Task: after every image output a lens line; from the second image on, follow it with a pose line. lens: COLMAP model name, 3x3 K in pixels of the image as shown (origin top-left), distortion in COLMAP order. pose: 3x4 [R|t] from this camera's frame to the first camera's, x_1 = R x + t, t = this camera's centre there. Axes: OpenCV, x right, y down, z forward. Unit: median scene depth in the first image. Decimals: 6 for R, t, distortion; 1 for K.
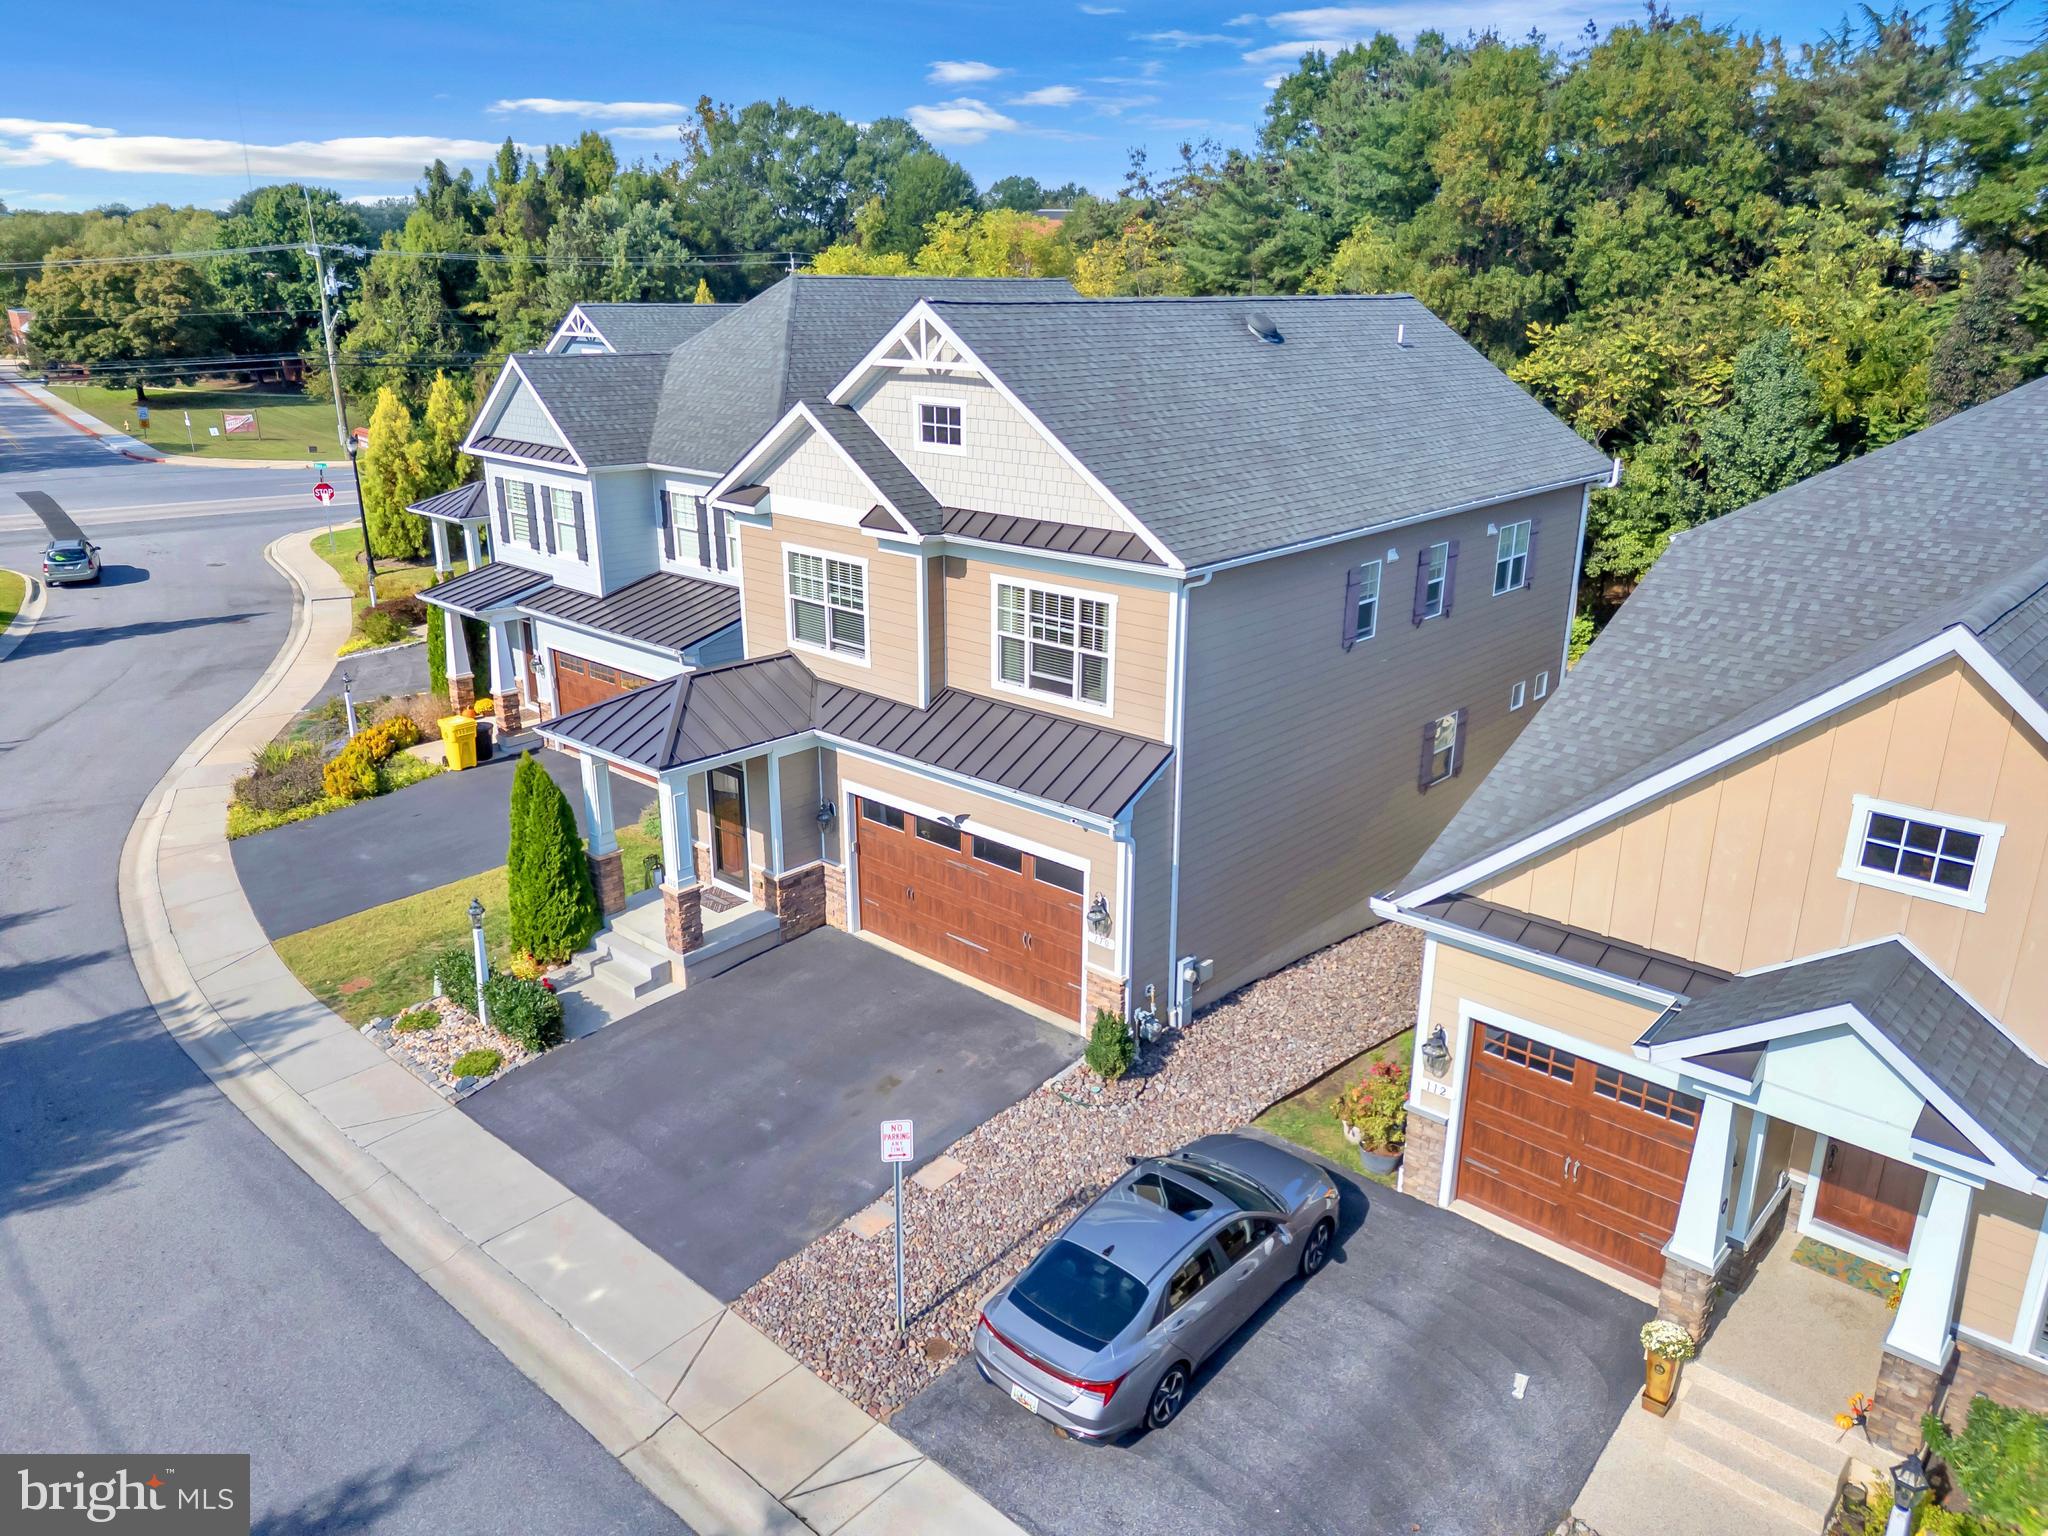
lens RADIAL K [[1422.4, 0, 1024.3], [0, 1422.4, 776.7], [0, 0, 1]] dist [0.077718, -0.070929]
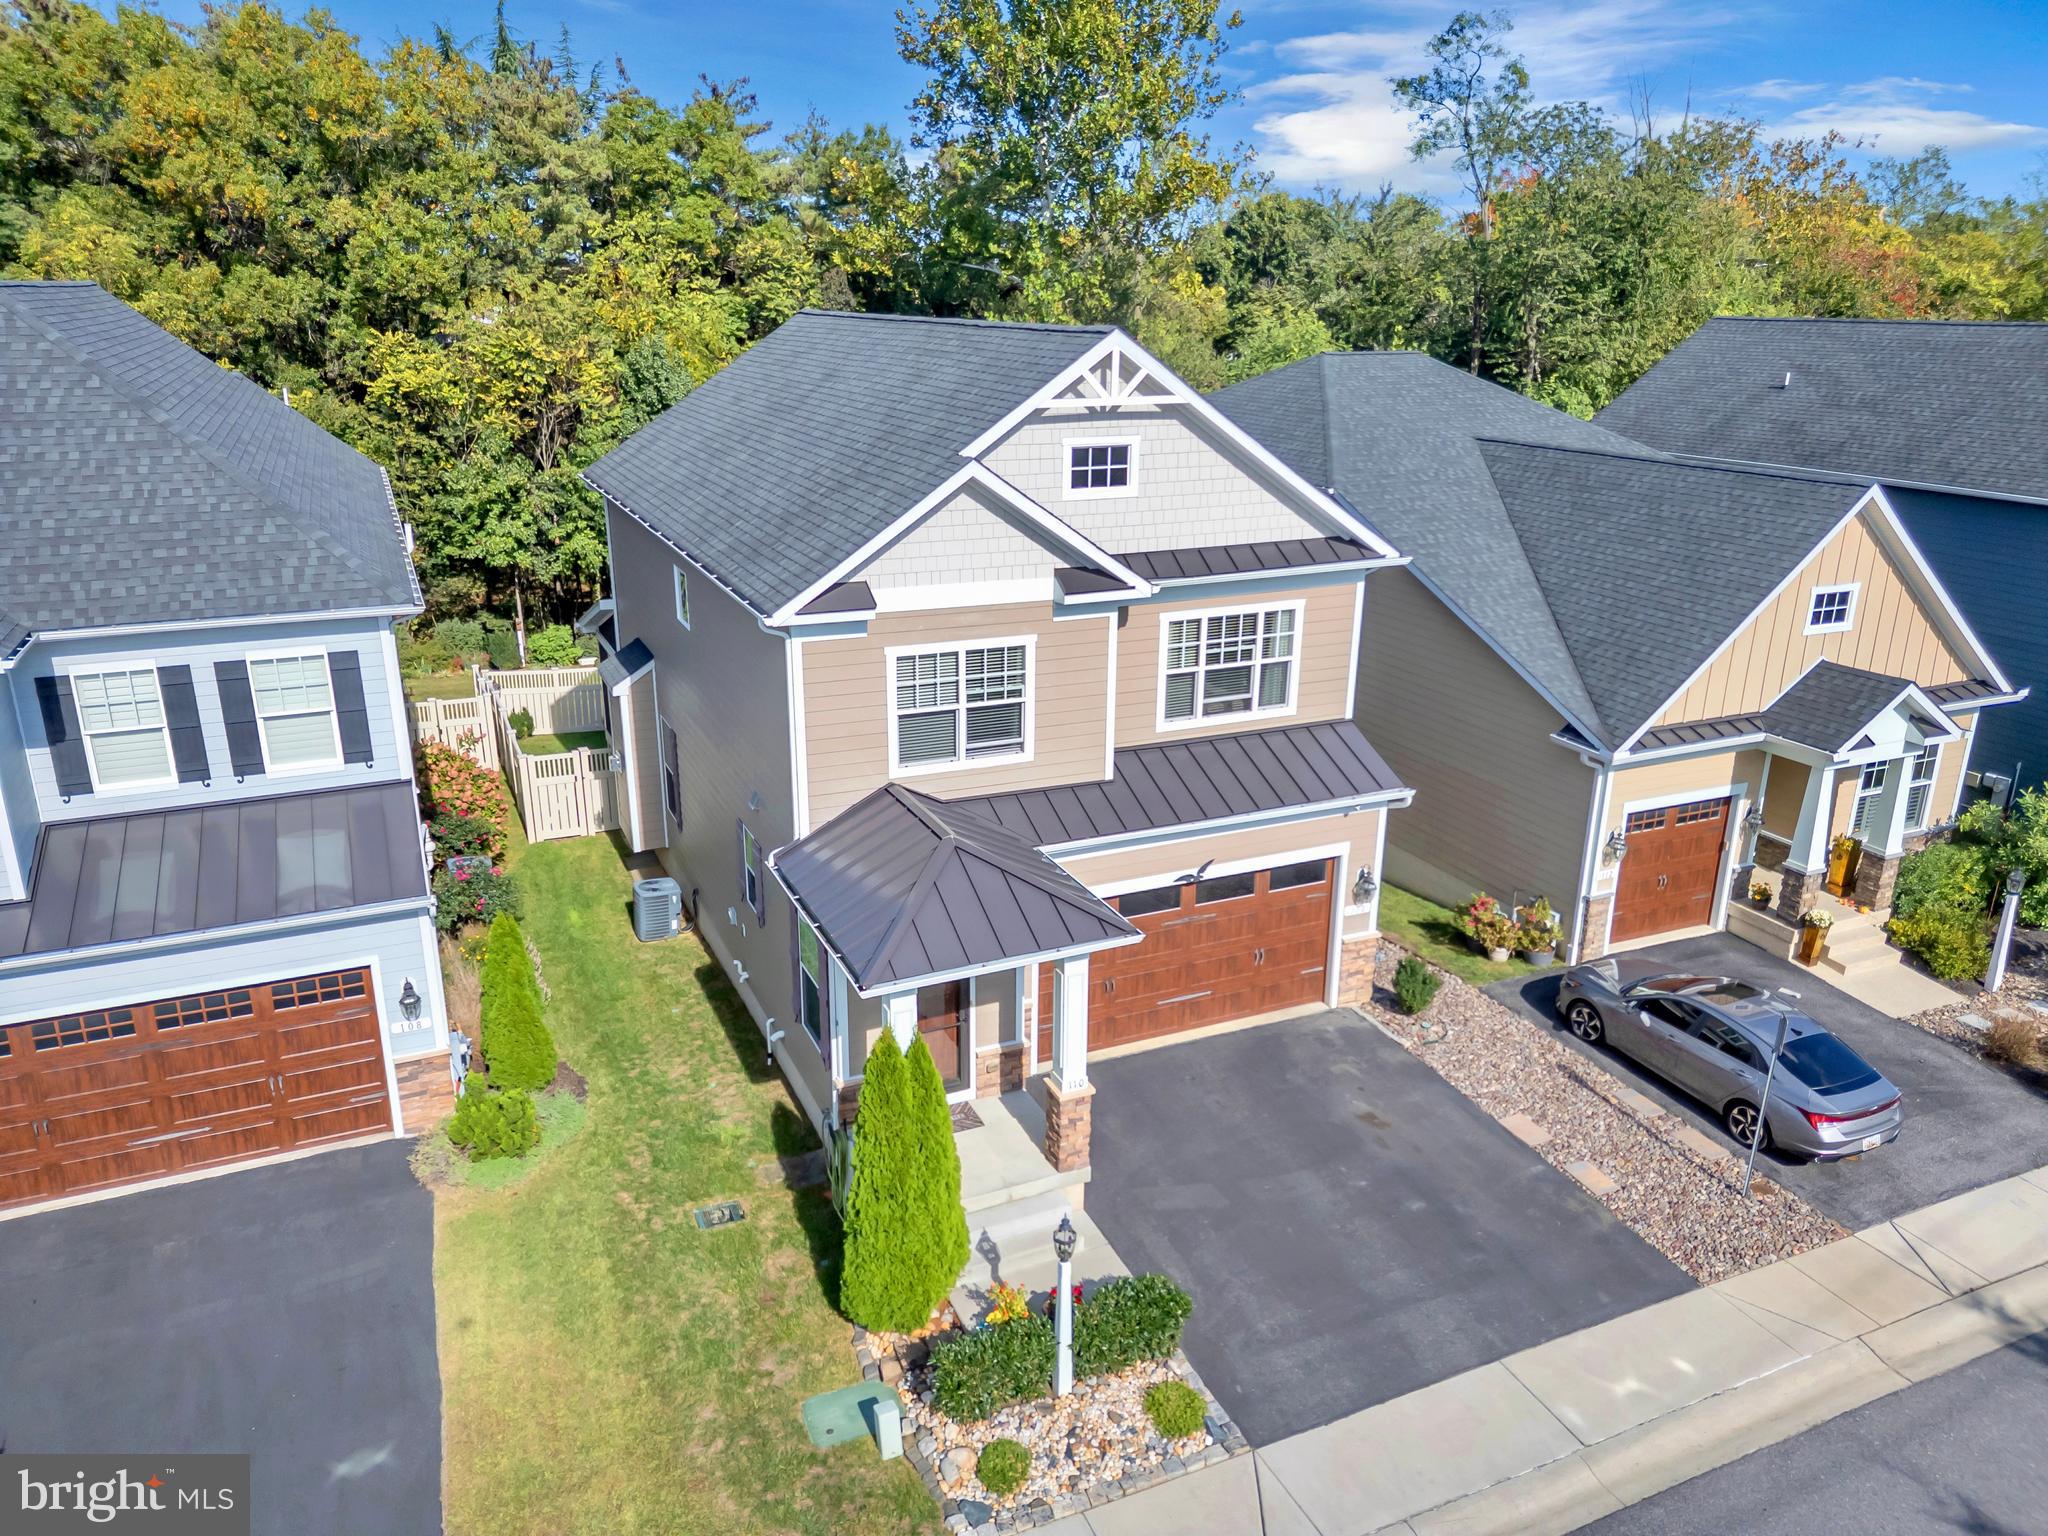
lens RADIAL K [[1426.9, 0, 1024.0], [0, 1426.9, 768.0], [0, 0, 1]] dist [0.069702, -0.065100]
pose [[0.400925, -0.292237, 0.868249, -0.917567], [0.292086, 0.939070, 0.181199, -0.245476], [-0.868300, 0.180956, 0.461855, 0.659063]]
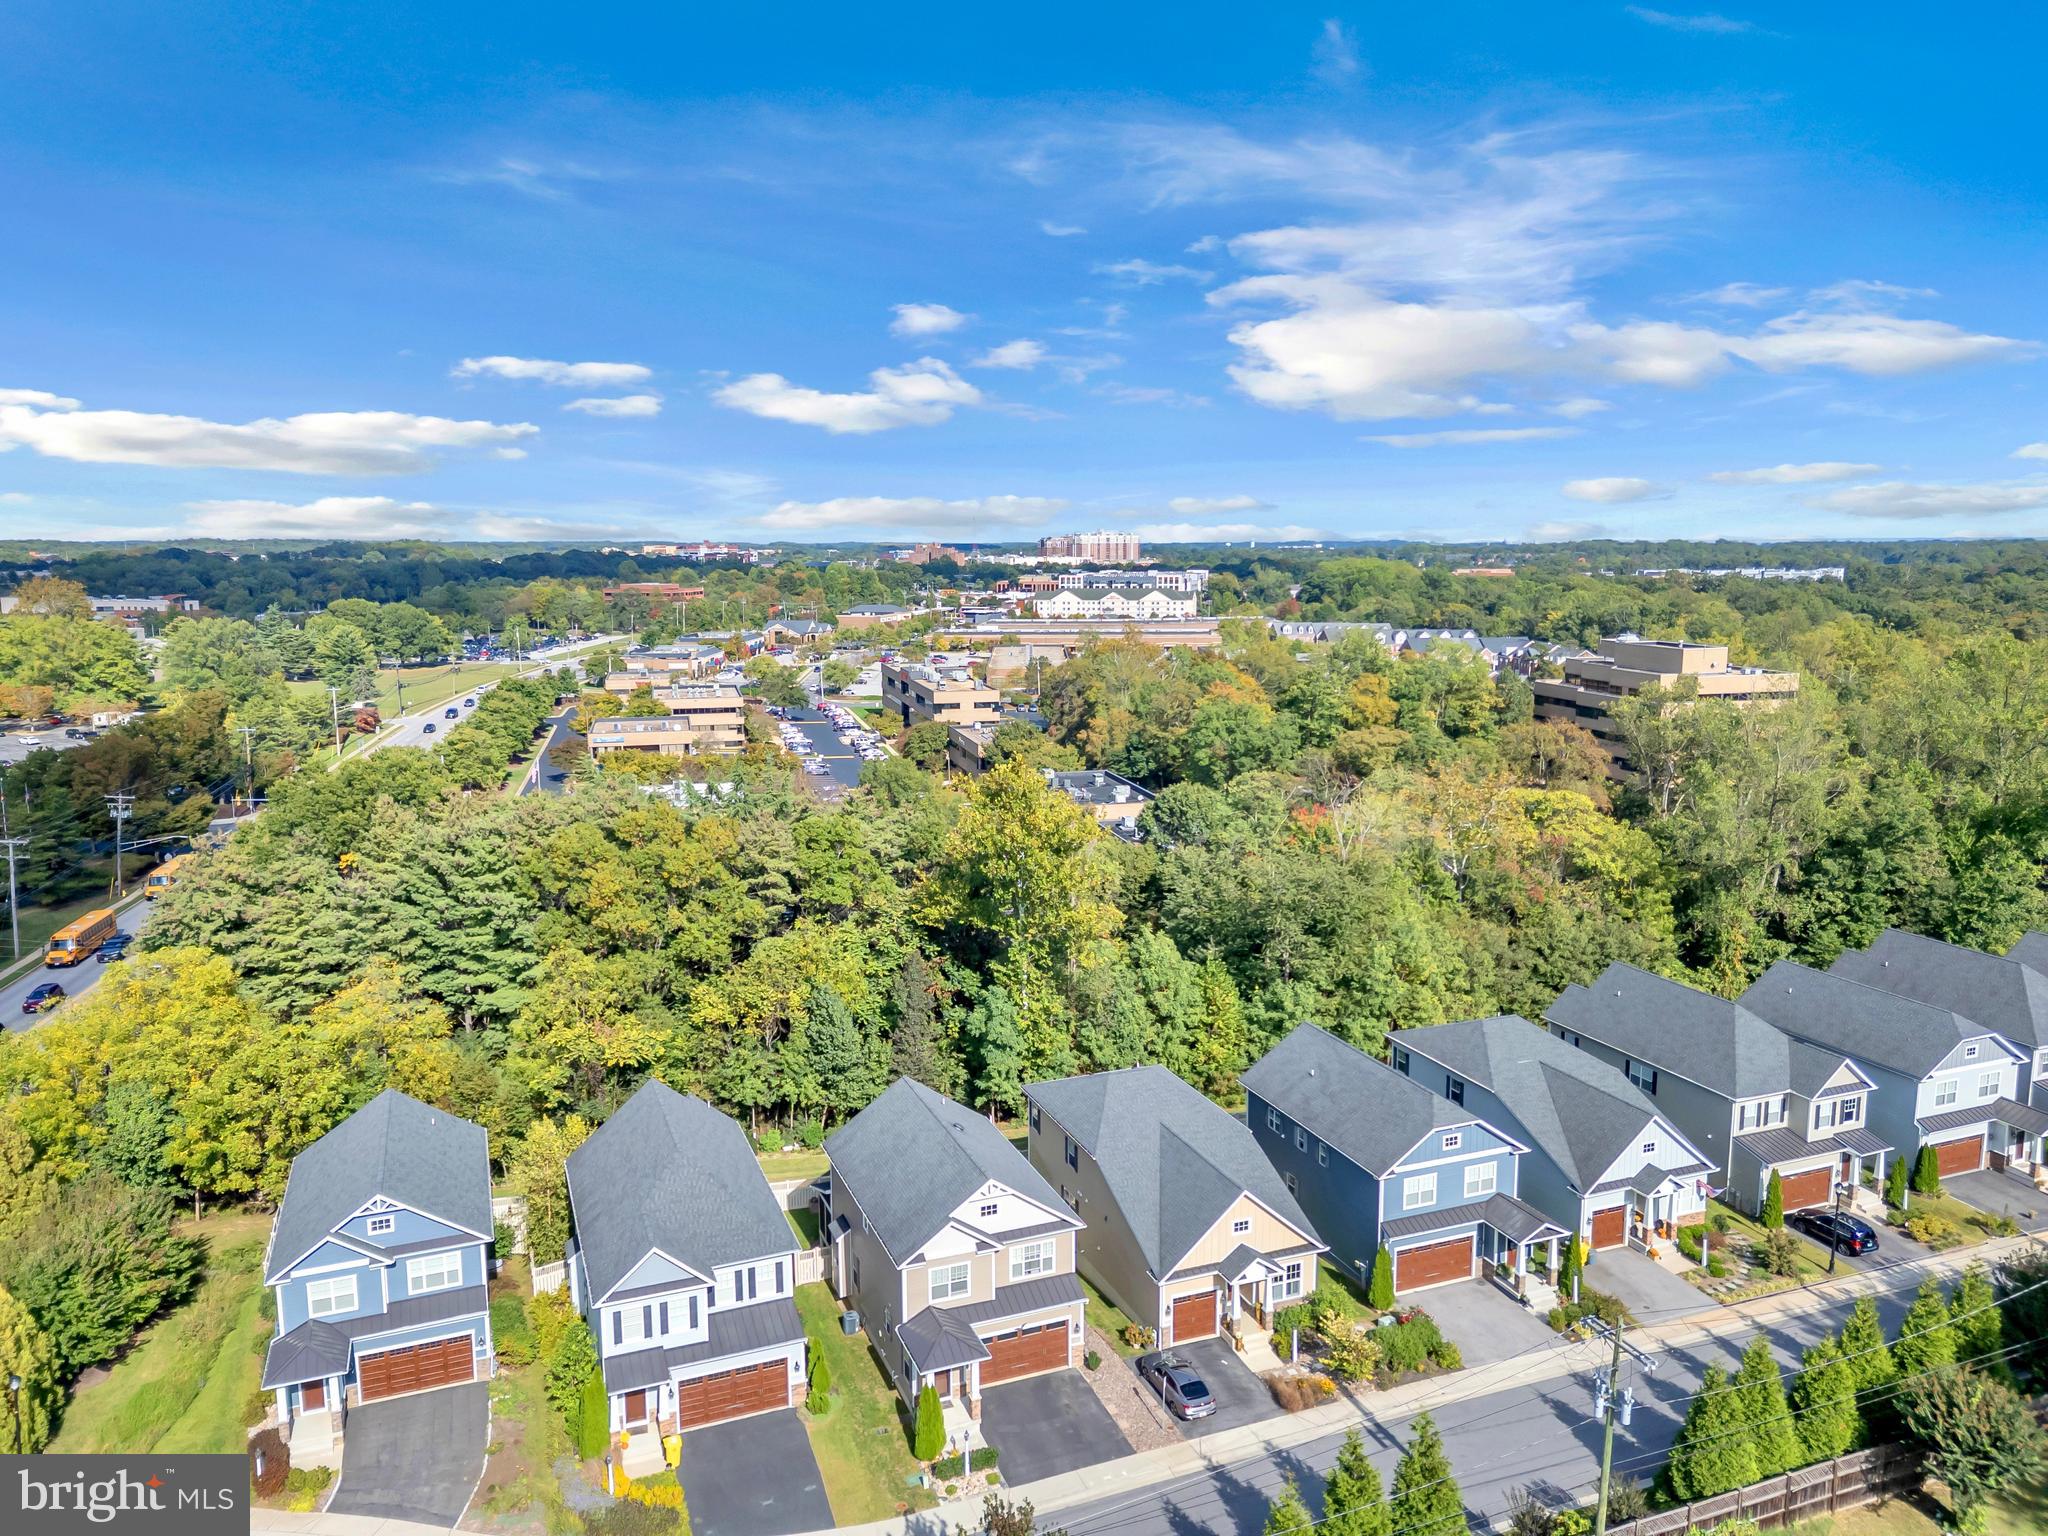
lens RADIAL K [[1426.9, 0, 1024.0], [0, 1426.9, 768.0], [0, 0, 1]] dist [0.069702, -0.065100]
pose [[0.441707, -0.146438, 0.885127, -2.770608], [0.297647, 0.954630, 0.009401, -1.215829], [-0.846345, 0.259303, 0.465254, -0.849426]]
